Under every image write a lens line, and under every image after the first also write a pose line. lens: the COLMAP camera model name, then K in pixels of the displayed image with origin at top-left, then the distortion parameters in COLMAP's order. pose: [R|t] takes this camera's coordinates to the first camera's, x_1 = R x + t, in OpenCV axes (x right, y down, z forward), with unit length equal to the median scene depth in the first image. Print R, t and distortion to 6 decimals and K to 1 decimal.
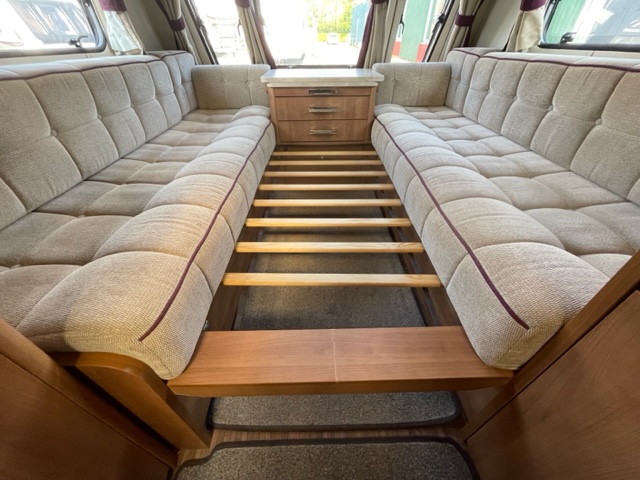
lens RADIAL K [[257.4, 0, 321.2], [0, 257.4, 243.1], [0, 0, 1]] dist [-0.004466, 0.000681]
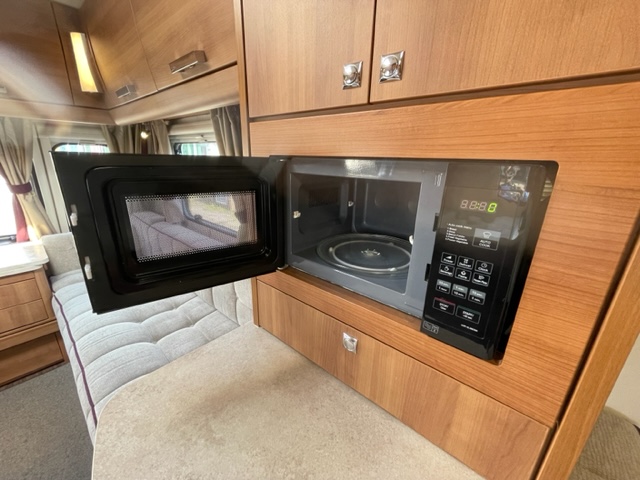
lens RADIAL K [[257.4, 0, 319.0], [0, 257.4, 237.5], [0, 0, 1]] dist [-0.004466, 0.000681]
pose [[0.667088, -0.207724, 0.715433, 0.272871], [0.443522, 0.882340, -0.157366, -0.108579], [-0.598567, 0.422287, 0.680728, -0.360010]]
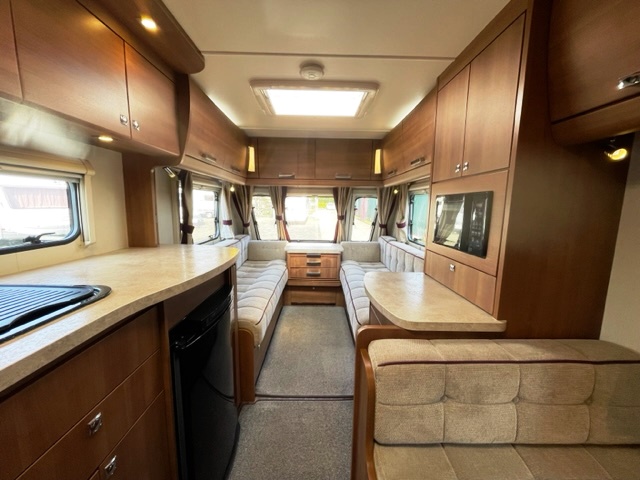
lens RADIAL K [[257.4, 0, 320.4], [0, 257.4, 239.2], [0, 0, 1]] dist [-0.004466, 0.000681]
pose [[0.999738, 0.022547, -0.004039, 0.069839], [-0.021431, 0.858428, -0.512486, 0.383131], [-0.008088, 0.512438, 0.858686, -0.902363]]
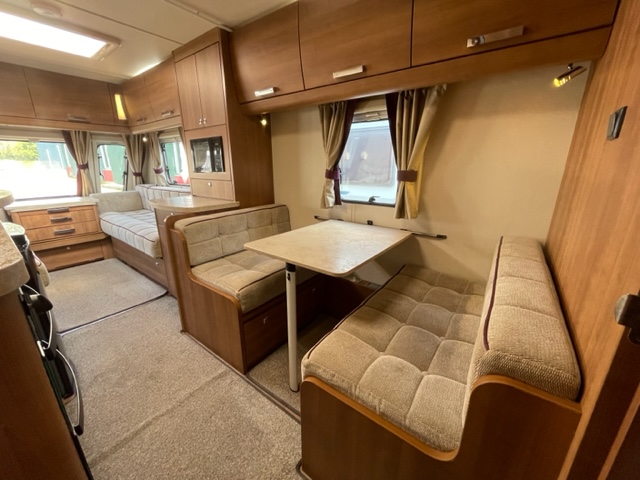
lens RADIAL K [[257.4, 0, 321.4], [0, 257.4, 239.3], [0, 0, 1]] dist [-0.004466, 0.000681]
pose [[0.618812, -0.214620, 0.755652, -0.284081], [0.485749, 0.860537, -0.153376, 0.836676], [-0.617349, 0.461968, 0.636762, -1.310407]]
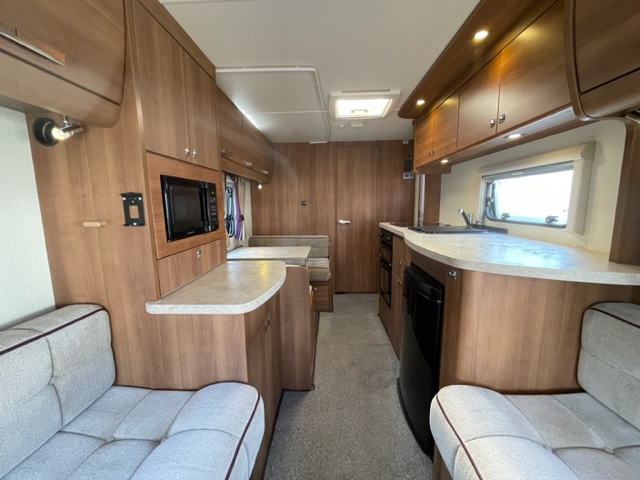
lens RADIAL K [[257.4, 0, 322.1], [0, 257.4, 237.8], [0, 0, 1]] dist [-0.004466, 0.000681]
pose [[-0.998664, 0.005286, 0.051394, 0.050707], [0.040662, 0.694083, 0.718746, -0.698339], [-0.031872, 0.719876, -0.693371, 0.520888]]
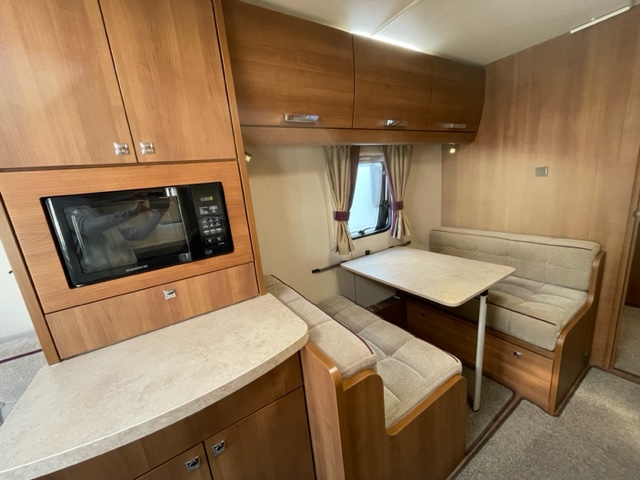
lens RADIAL K [[257.4, 0, 323.5], [0, 257.4, 237.1], [0, 0, 1]] dist [-0.004466, 0.000681]
pose [[-0.522557, -0.132249, 0.842285, -0.184069], [0.603247, 0.640778, 0.474866, -0.175999], [-0.602518, 0.756250, -0.255064, -0.239254]]
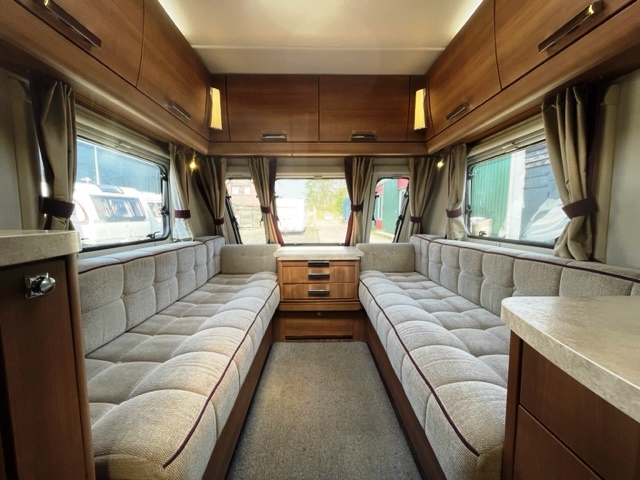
lens RADIAL K [[257.4, 0, 320.1], [0, 257.4, 240.2], [0, 0, 1]] dist [-0.004466, 0.000681]
pose [[0.999999, 0.000519, 0.001438, 0.011604], [0.000358, 0.835002, -0.550247, 0.046935], [-0.001486, 0.550247, 0.835001, -0.192667]]
